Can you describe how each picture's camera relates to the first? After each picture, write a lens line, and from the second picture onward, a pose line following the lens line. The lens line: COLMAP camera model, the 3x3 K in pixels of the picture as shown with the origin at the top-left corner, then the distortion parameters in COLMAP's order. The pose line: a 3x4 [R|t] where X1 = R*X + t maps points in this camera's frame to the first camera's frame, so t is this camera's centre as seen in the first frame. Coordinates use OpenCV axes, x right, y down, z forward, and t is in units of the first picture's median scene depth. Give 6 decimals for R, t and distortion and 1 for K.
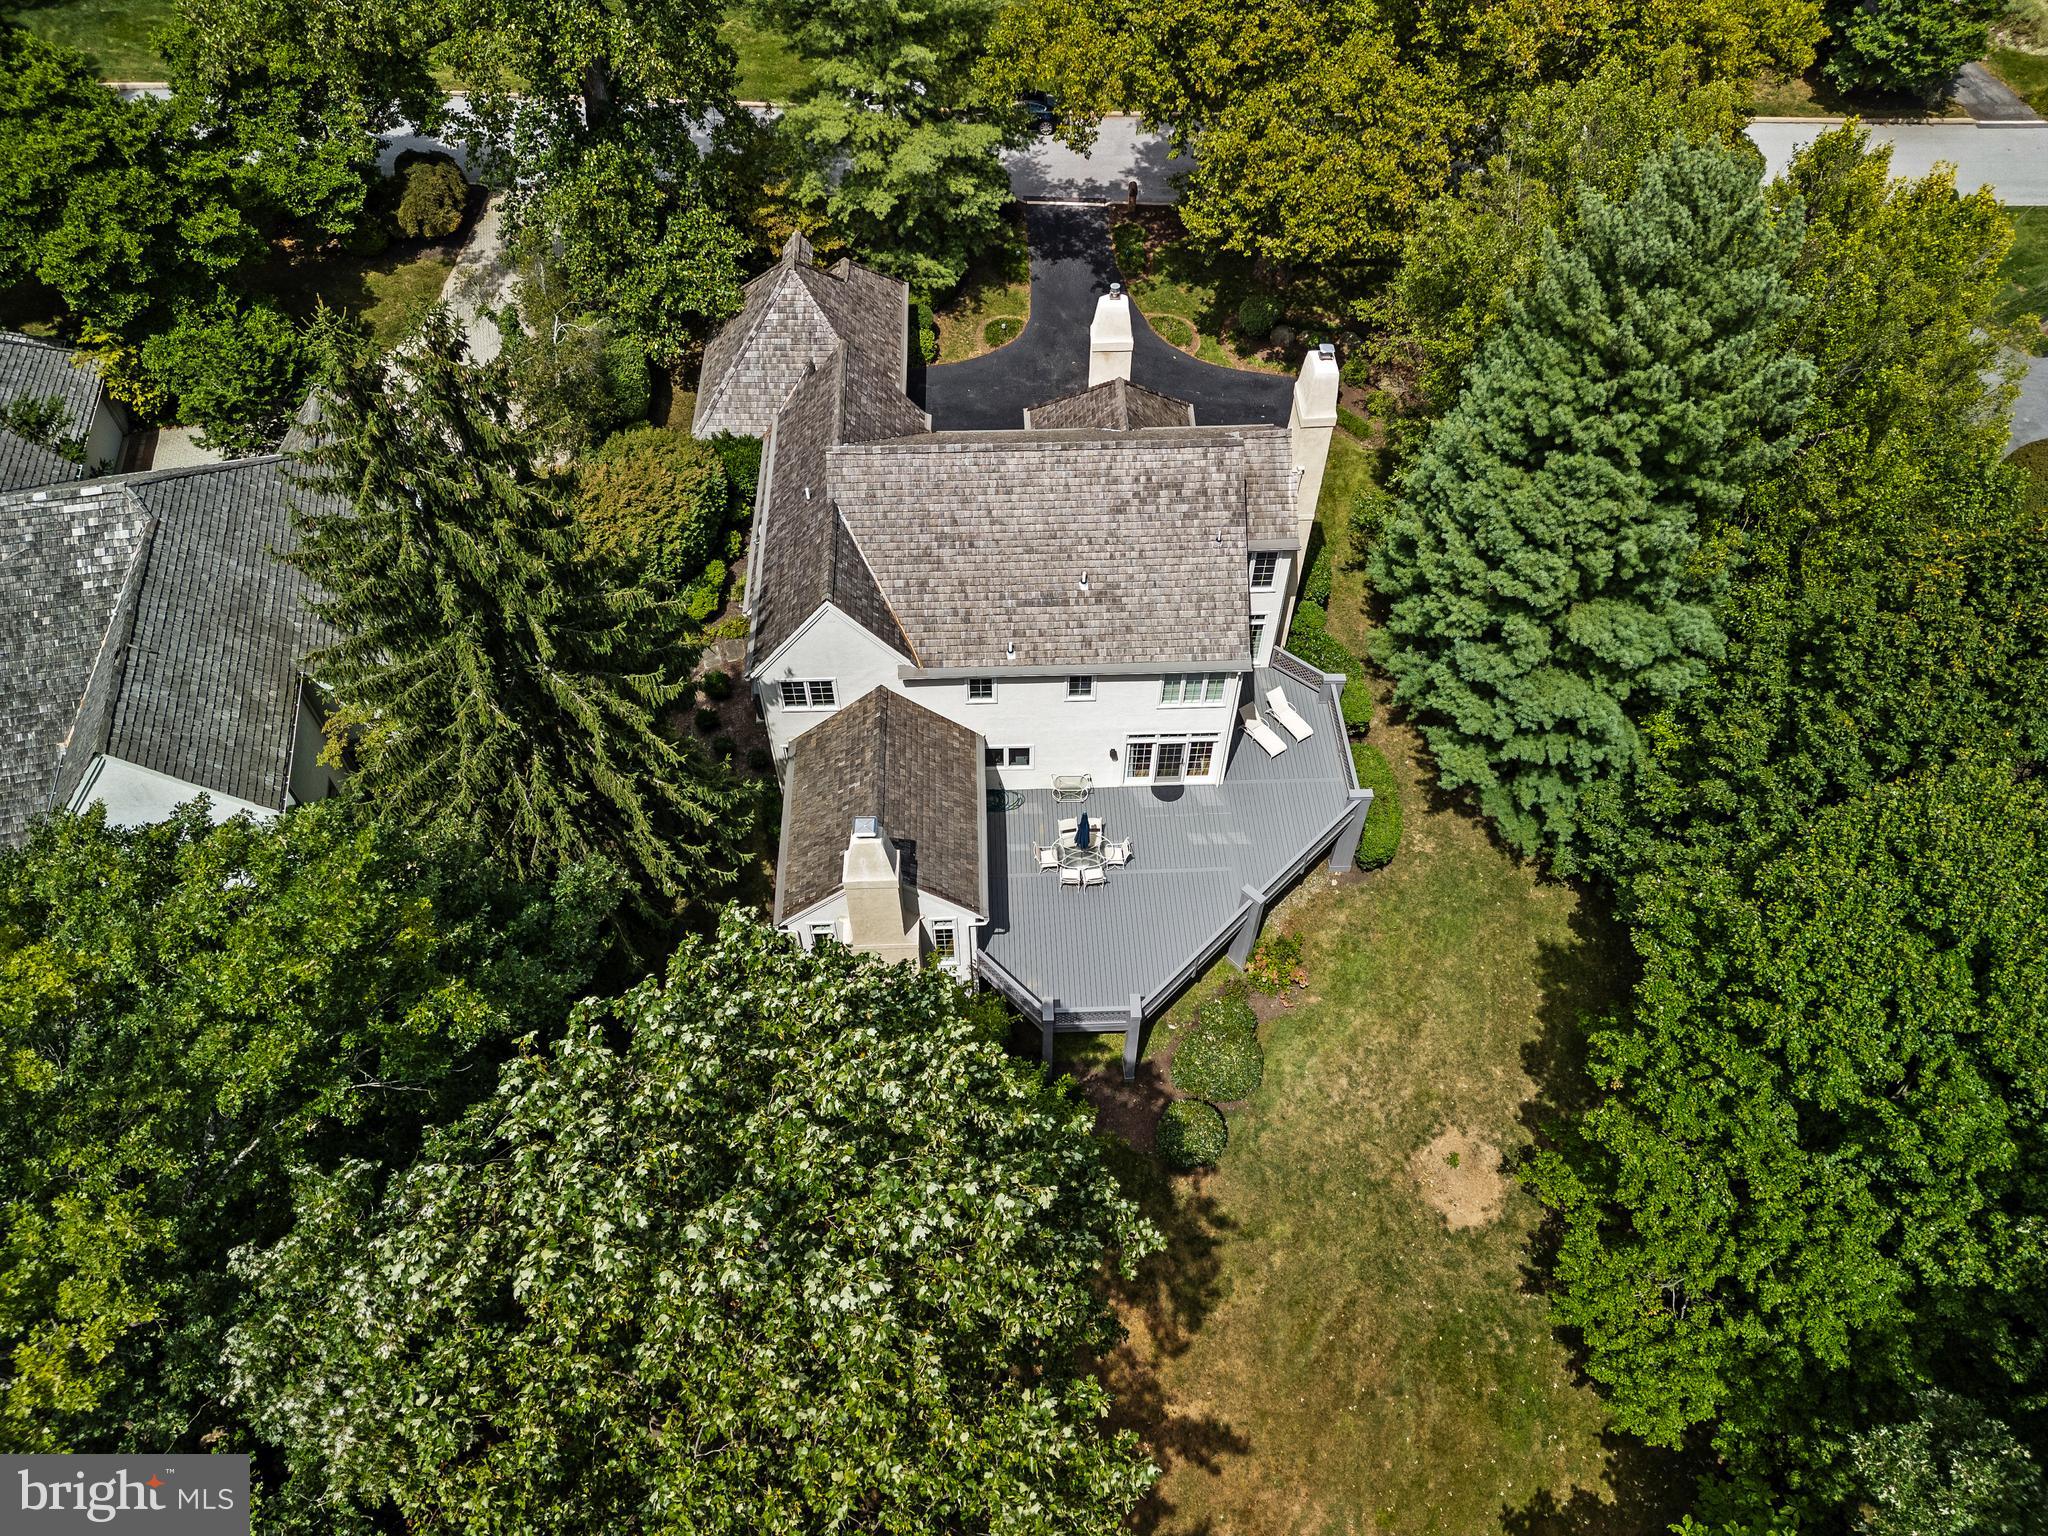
lens RADIAL K [[1446.6, 0, 1024.0], [0, 1446.6, 768.0], [0, 0, 1]] dist [0.023672, -0.001827]
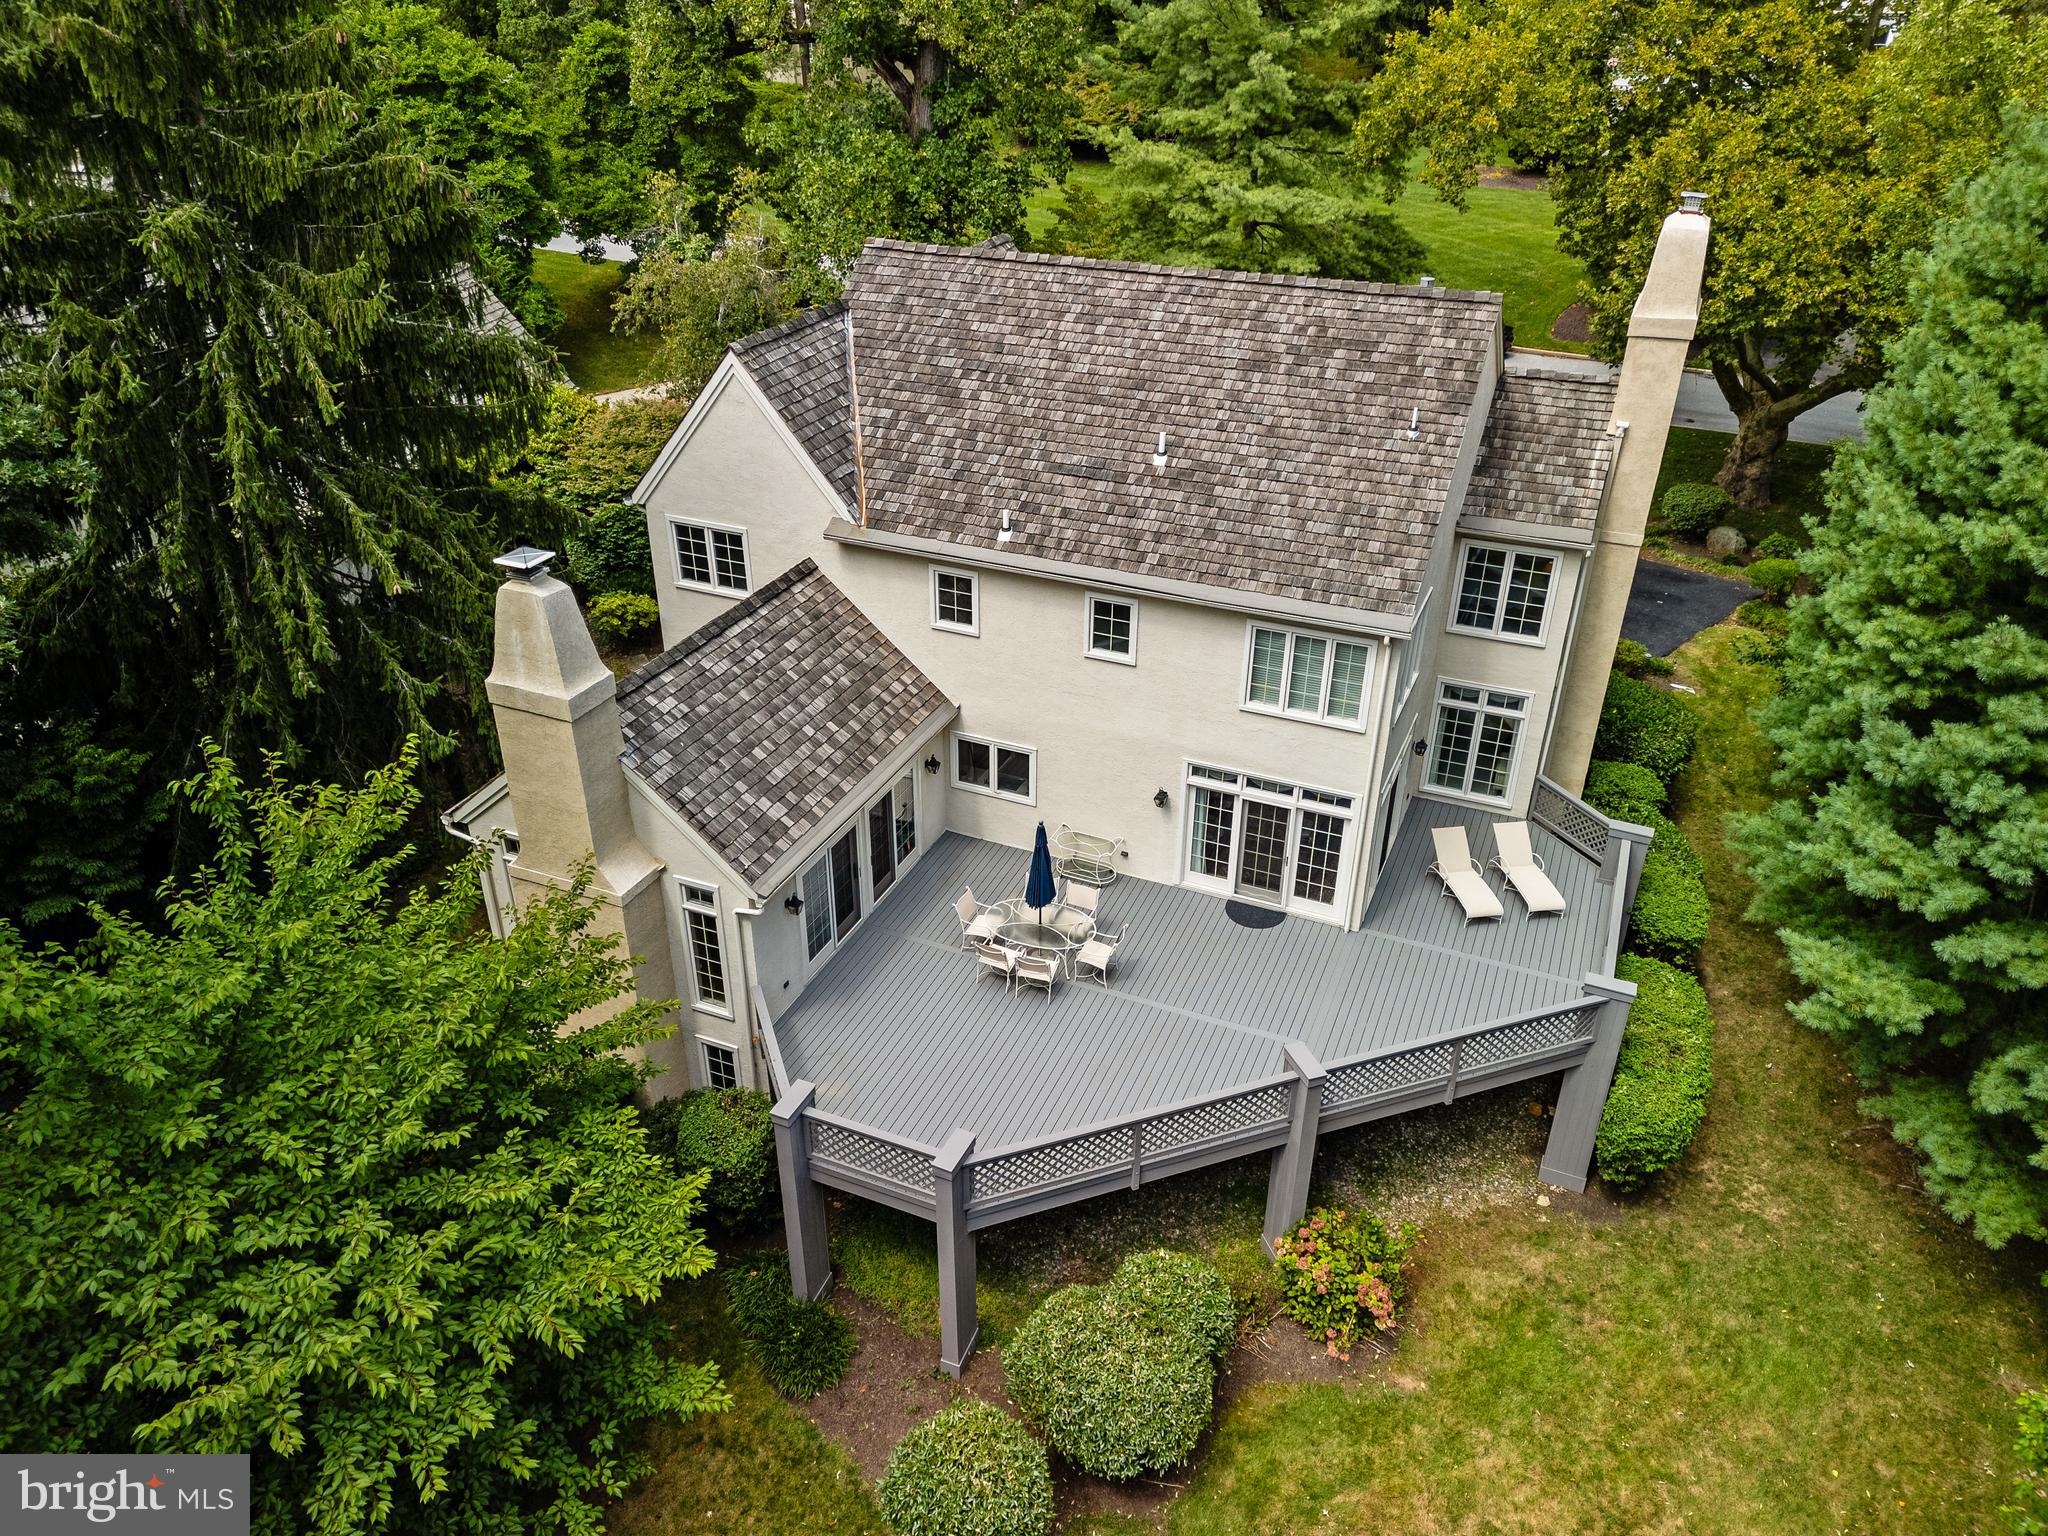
lens RADIAL K [[1446.6, 0, 1024.0], [0, 1446.6, 768.0], [0, 0, 1]] dist [0.023672, -0.001827]
pose [[0.903346, 0.215583, -0.370796, 0.222929], [-0.339504, 0.887705, -0.310994, 0.175849], [0.262113, 0.406822, 0.875096, 0.494501]]
